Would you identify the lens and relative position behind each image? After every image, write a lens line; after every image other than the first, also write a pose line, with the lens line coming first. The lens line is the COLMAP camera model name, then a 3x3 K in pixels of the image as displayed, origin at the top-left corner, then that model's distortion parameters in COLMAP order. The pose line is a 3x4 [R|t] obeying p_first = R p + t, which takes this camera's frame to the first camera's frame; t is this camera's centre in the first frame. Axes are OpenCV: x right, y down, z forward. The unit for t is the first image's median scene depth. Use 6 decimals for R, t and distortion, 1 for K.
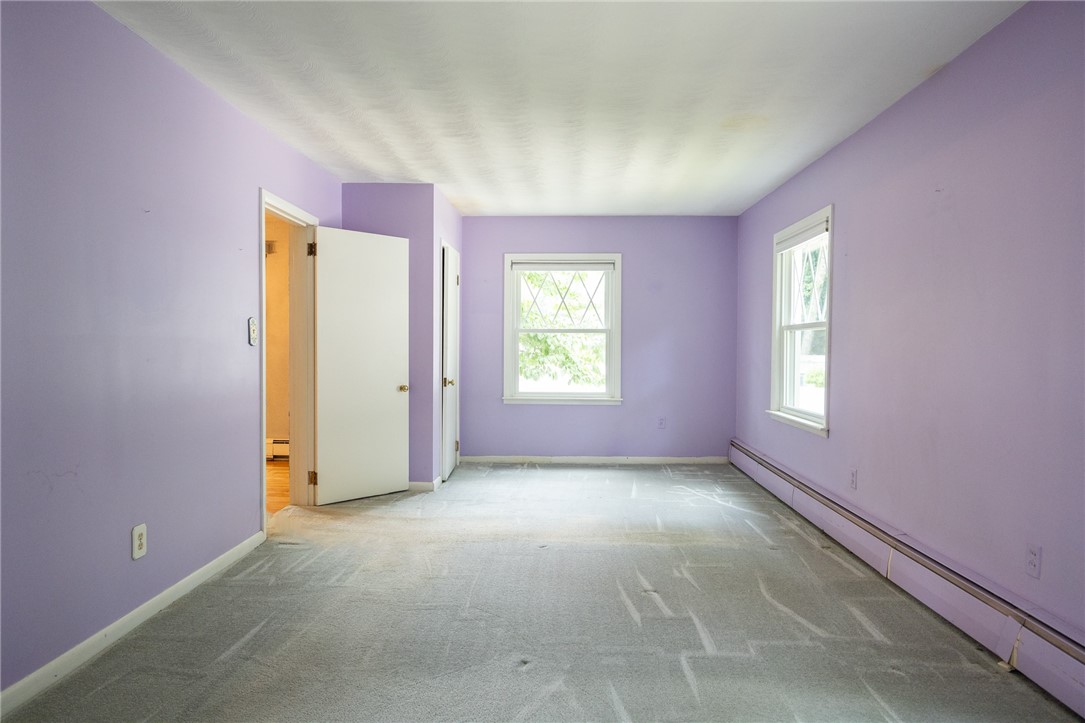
lens RADIAL K [[661.9, 0, 540.5], [0, 661.9, 358.9], [0, 0, 1]] dist [-0.000650, 0.001429]
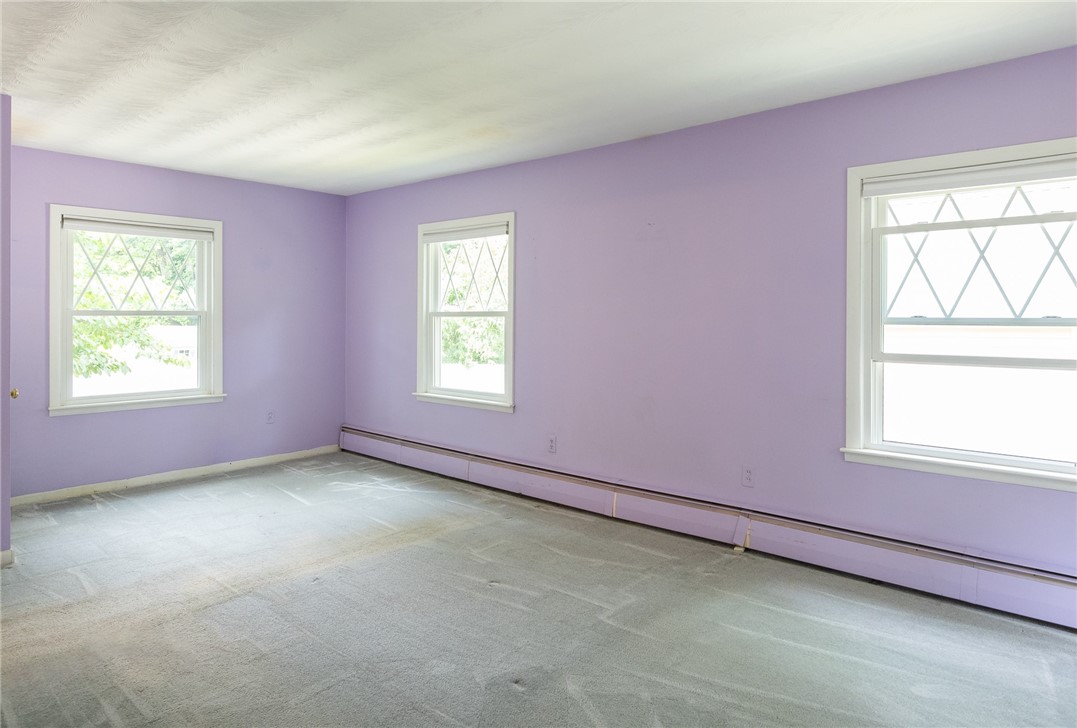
lens RADIAL K [[682.0, 0, 571.7], [0, 682.0, 312.9], [0, 0, 1]] dist [-0.002559, -0.001804]
pose [[0.619497, 0.000463, 0.784999, -0.447809], [0.015454, 0.999799, -0.012785, -0.039324], [-0.784847, 0.020052, 0.619366, 0.183123]]
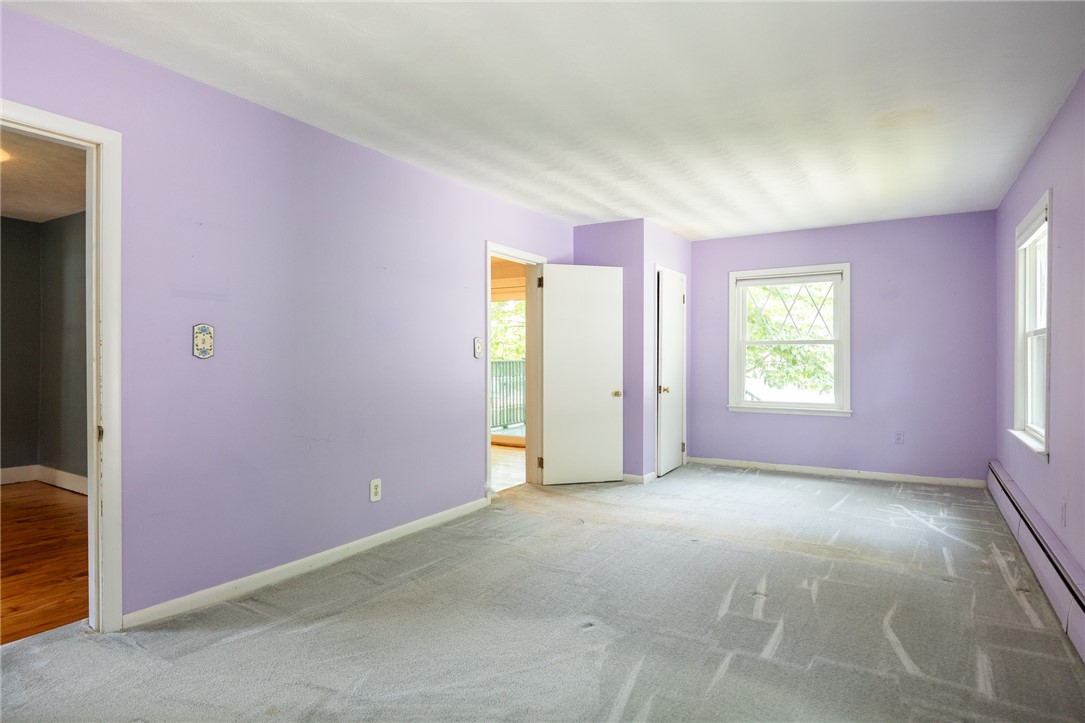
lens RADIAL K [[592.3, 0, 539.4], [0, 592.3, 356.3], [0, 0, 1]] dist [-0.000186, -0.001951]
pose [[0.866913, -0.006427, -0.498419, 0.253466], [-0.004696, 0.999767, -0.021061, 0.000856], [0.498438, 0.020598, 0.866681, 0.015783]]
